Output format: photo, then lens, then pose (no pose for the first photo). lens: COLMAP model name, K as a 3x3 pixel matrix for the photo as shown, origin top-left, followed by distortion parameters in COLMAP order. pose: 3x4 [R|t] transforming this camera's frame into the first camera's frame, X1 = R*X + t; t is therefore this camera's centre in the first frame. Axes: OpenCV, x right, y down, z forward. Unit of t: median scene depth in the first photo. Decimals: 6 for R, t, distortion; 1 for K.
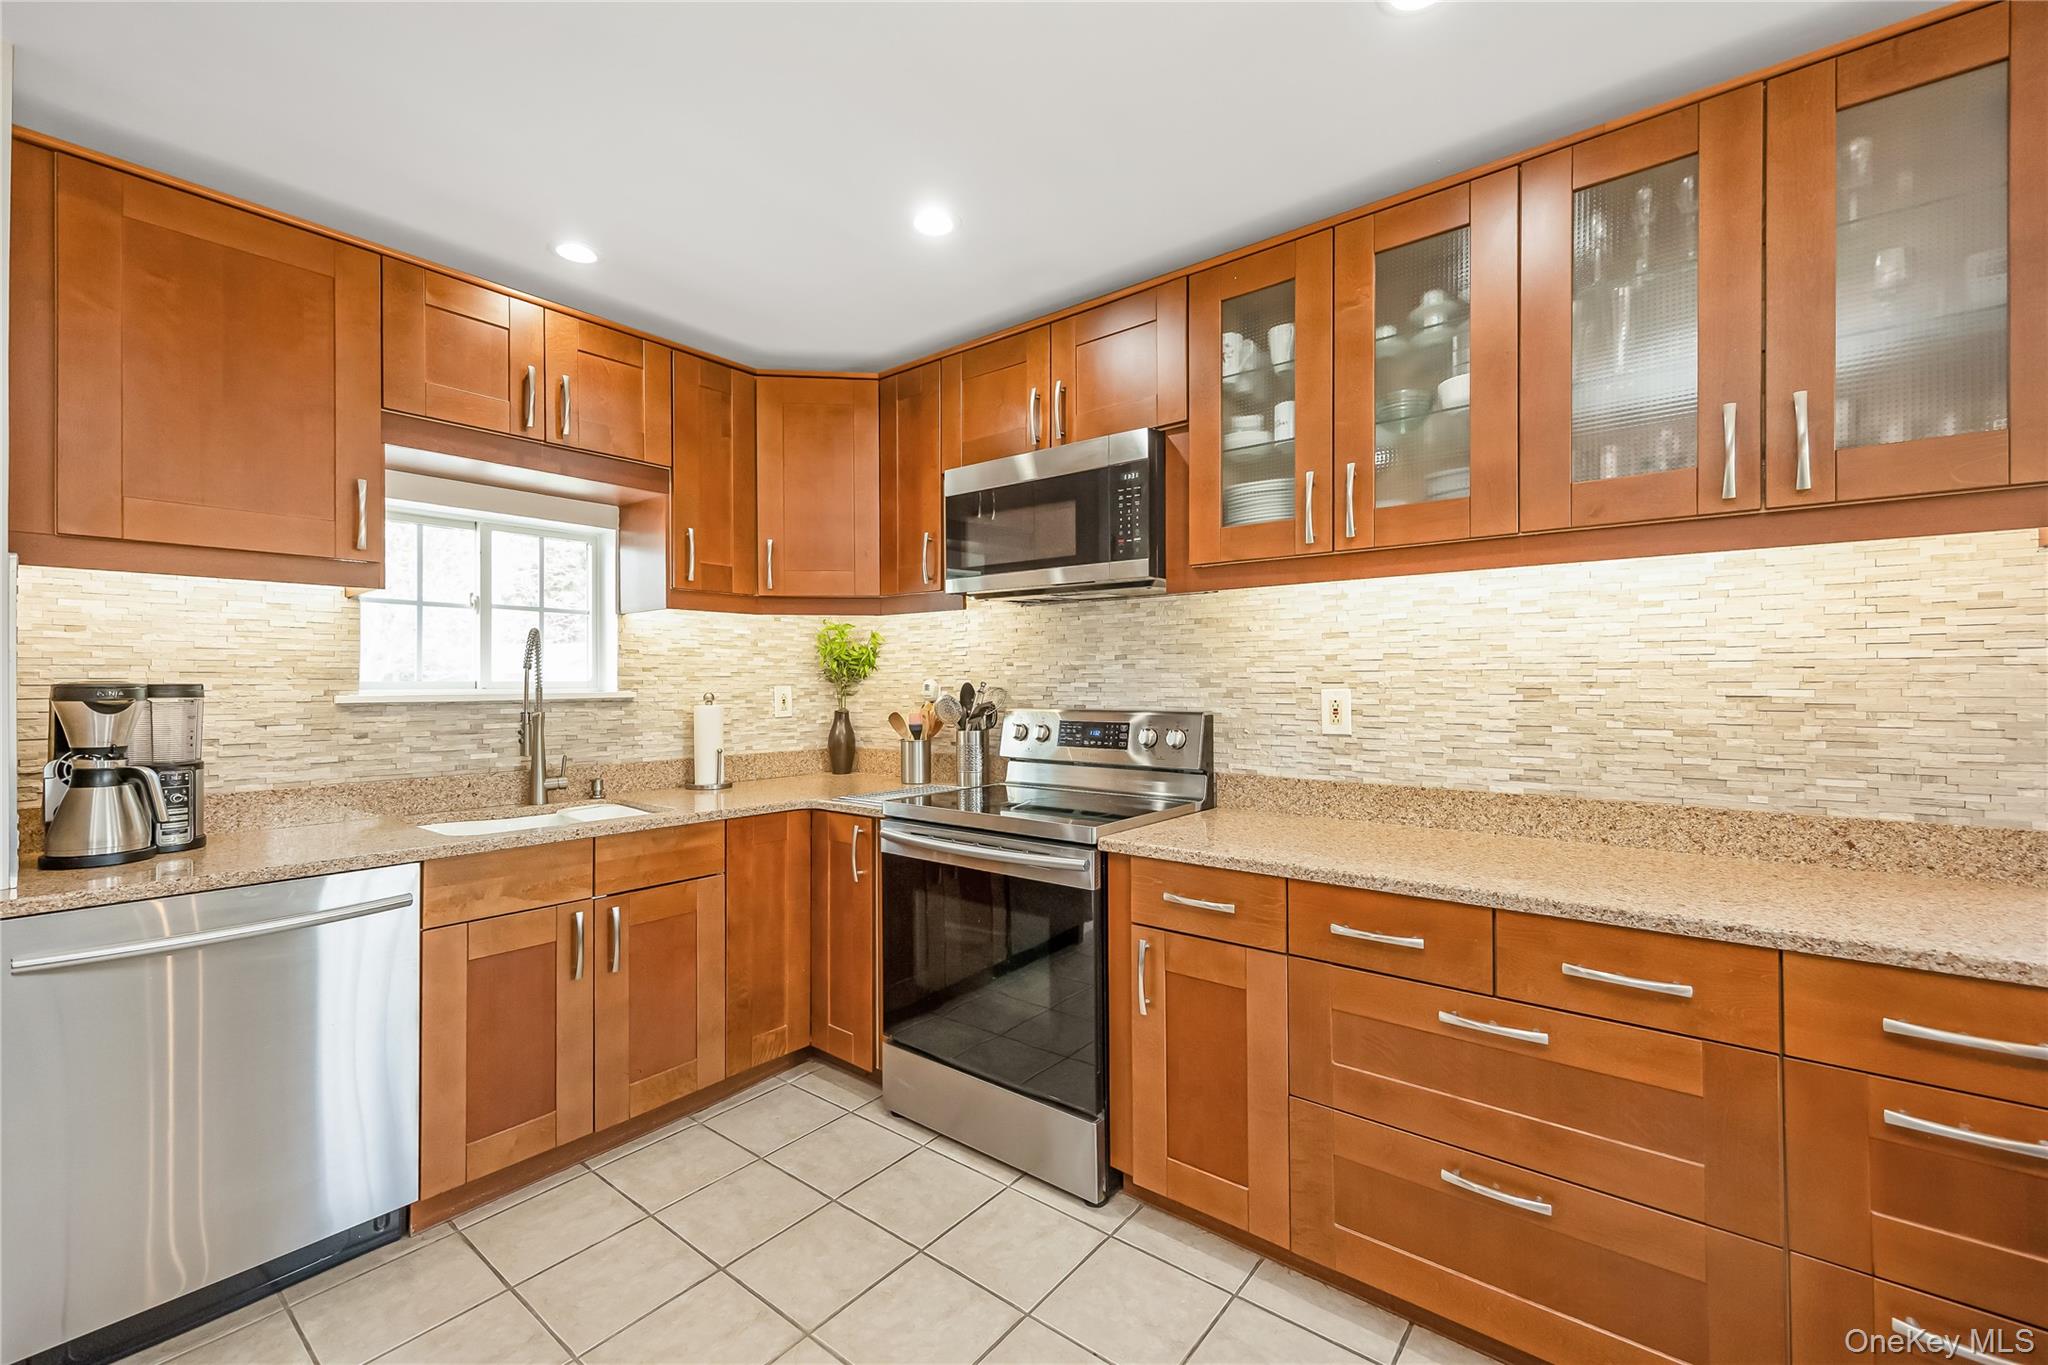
lens RADIAL K [[849.1, 0, 1024.8], [0, 849.1, 679.7], [0, 0, 1]] dist [0.009199, 0.000184]
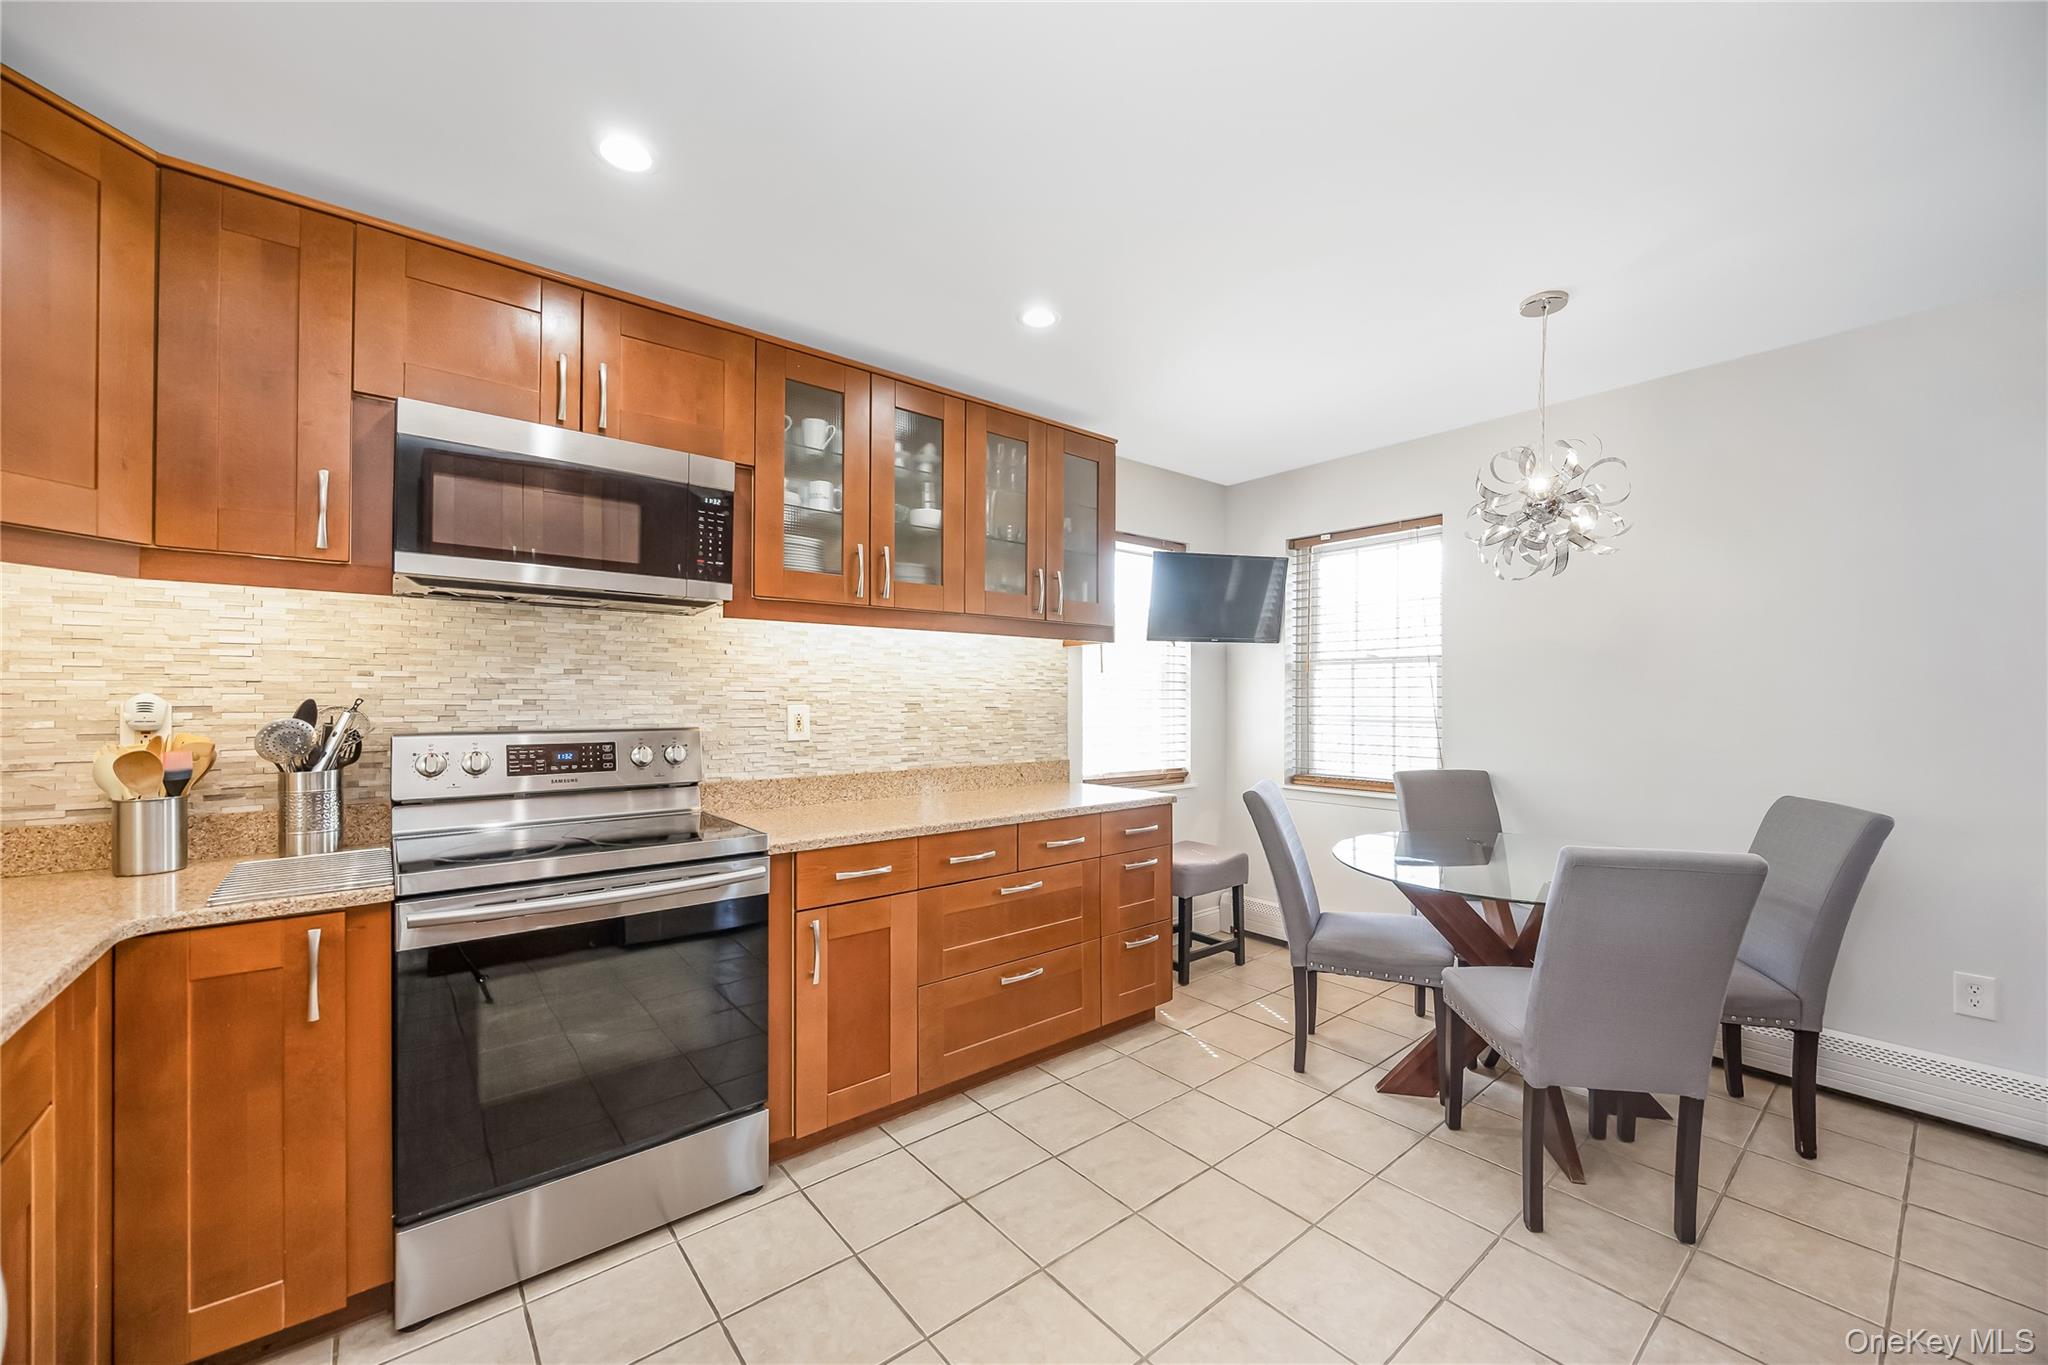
lens RADIAL K [[794.7, 0, 1035.2], [0, 794.7, 695.5], [0, 0, 1]] dist [0.000431, 0.000244]
pose [[0.196203, 0.005898, 0.980546, -0.758420], [-0.006741, 0.999966, -0.004666, -0.000325], [-0.980540, -0.005695, 0.196236, 0.425637]]
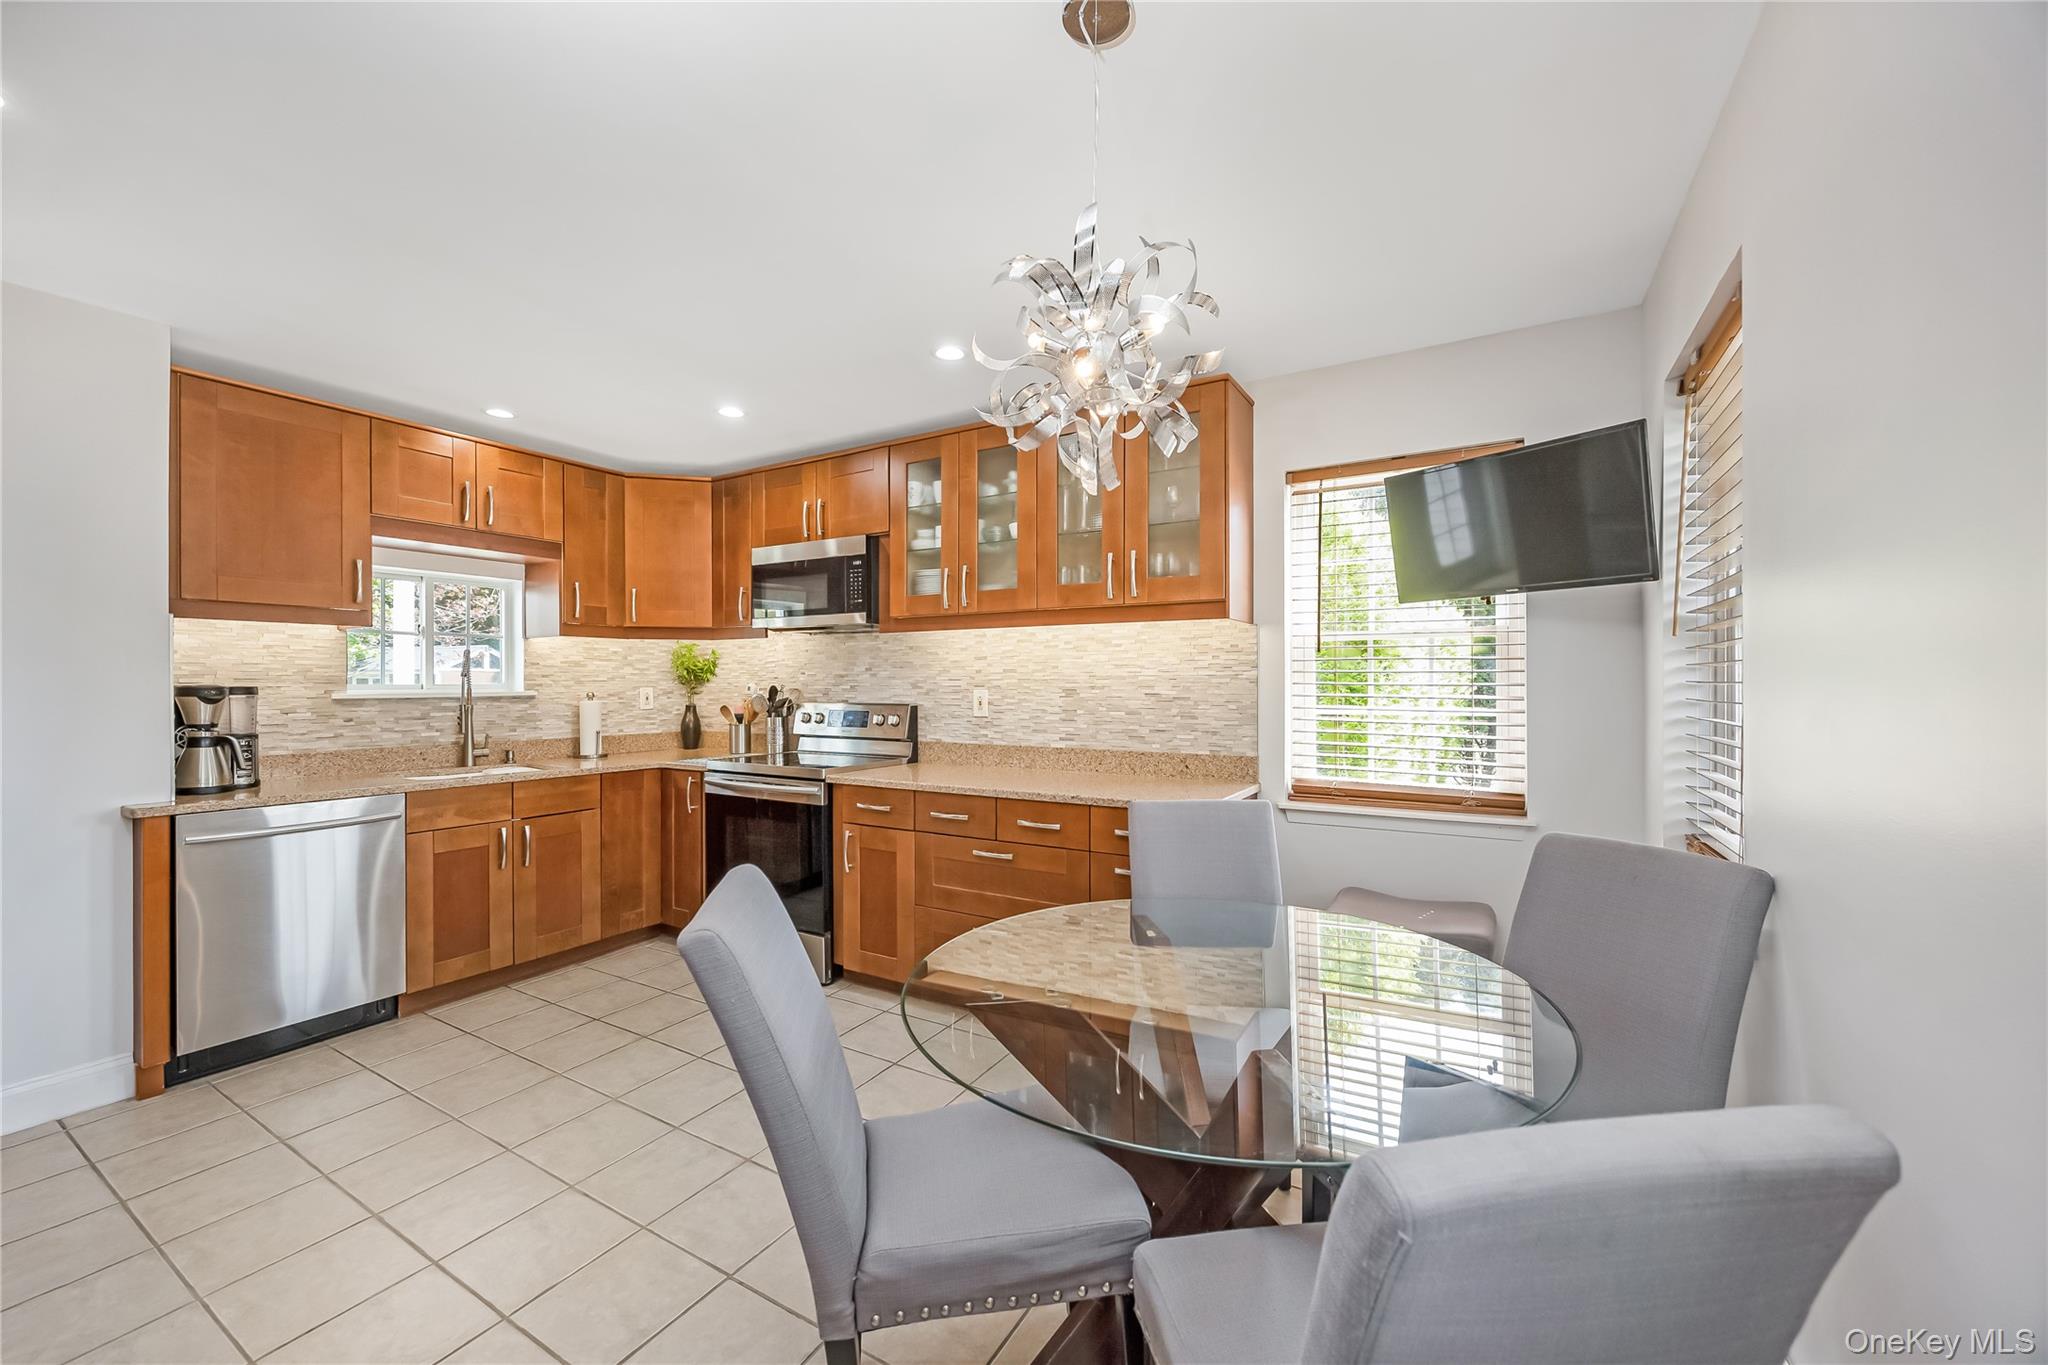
lens RADIAL K [[794.7, 0, 1026.5], [0, 794.7, 685.8], [0, 0, 1]] dist [0.000431, 0.000244]
pose [[0.990565, 0.001378, 0.137036, 0.244702], [-0.002305, 0.999976, 0.006604, -0.008343], [-0.137024, -0.006858, 0.990544, -0.608076]]
